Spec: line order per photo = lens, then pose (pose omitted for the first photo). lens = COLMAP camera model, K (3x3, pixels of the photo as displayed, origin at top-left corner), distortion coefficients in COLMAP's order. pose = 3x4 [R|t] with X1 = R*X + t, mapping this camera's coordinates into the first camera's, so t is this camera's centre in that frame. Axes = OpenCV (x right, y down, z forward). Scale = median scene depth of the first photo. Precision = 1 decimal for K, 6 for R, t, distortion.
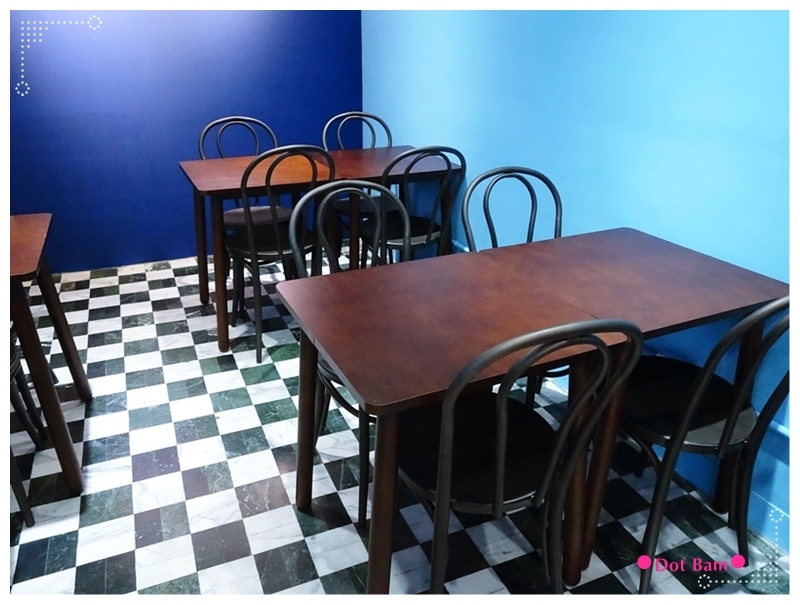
lens RADIAL K [[609.3, 0, 398.8], [0, 609.3, 301.9], [0, 0, 1]] dist [0.002569, -0.004143]
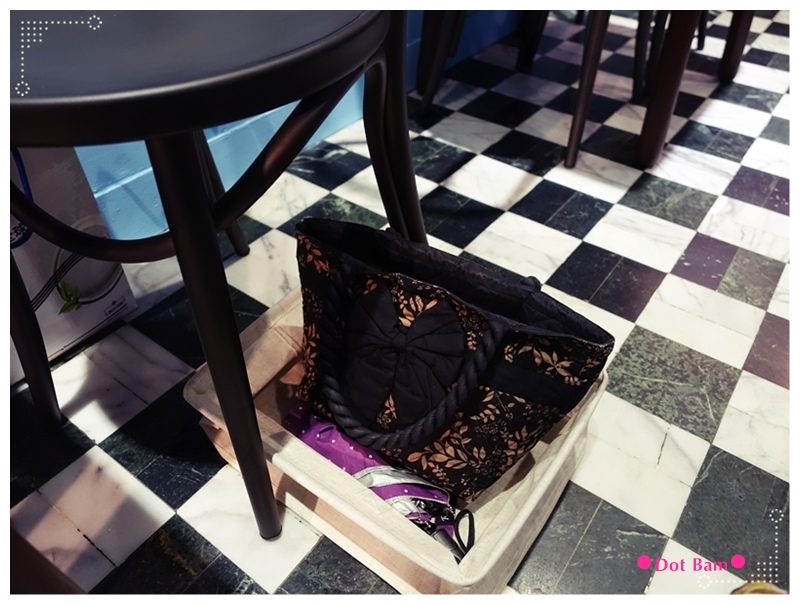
lens RADIAL K [[609.3, 0, 399.0], [0, 609.3, 302.5], [0, 0, 1]] dist [0.002569, -0.004143]
pose [[0.499277, 0.583812, -0.640223, -0.154816], [-0.369980, 0.811810, 0.451752, 0.234727], [0.783478, 0.011320, 0.621316, 0.393218]]
